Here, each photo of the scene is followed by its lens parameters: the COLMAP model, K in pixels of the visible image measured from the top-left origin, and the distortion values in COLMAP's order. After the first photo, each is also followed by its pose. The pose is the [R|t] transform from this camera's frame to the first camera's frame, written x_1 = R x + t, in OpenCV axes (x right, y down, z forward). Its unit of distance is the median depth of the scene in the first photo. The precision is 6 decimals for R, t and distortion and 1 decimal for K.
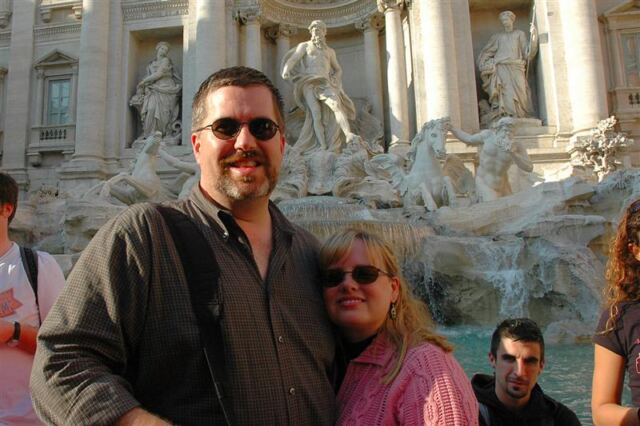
lens RADIAL K [[615.5, 0, 248.2], [0, 615.5, 178.8], [0, 0, 1]] dist [-0.133837, 0.024325]
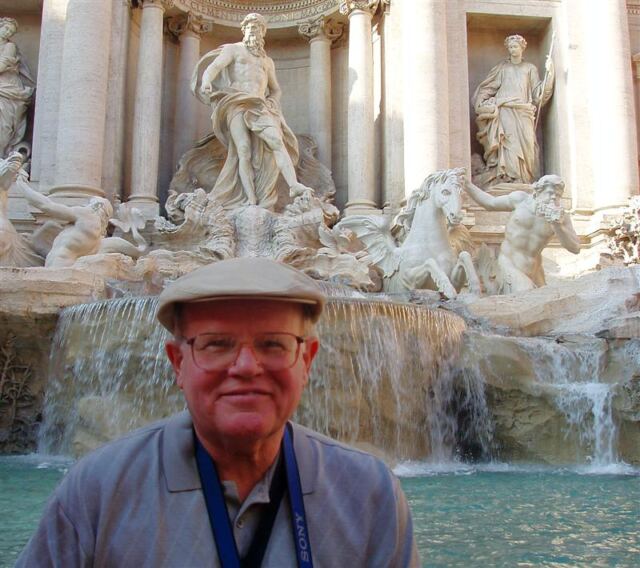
lens RADIAL K [[882.2, 0, 279.5], [0, 882.2, 283.6], [0, 0, 1]] dist [-0.126745, -0.054695]
pose [[0.960811, 0.060026, 0.270628, -0.106261], [-0.066398, 0.997689, 0.014441, 0.023052], [-0.269135, -0.031844, 0.962576, 0.059177]]
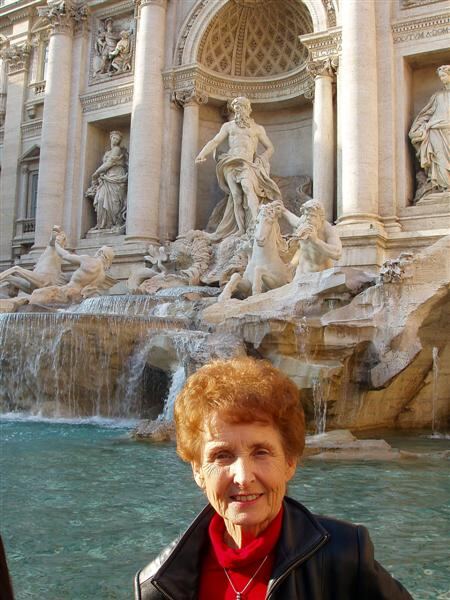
lens RADIAL K [[689.8, 0, 225.0], [0, 689.8, 300.0], [0, 0, 1]] dist [-0.137675, -0.007334]
pose [[0.948142, -0.001745, -0.317842, 0.438870], [0.021274, 0.998091, 0.057983, -0.010188], [0.317134, -0.061738, 0.946369, -0.018297]]
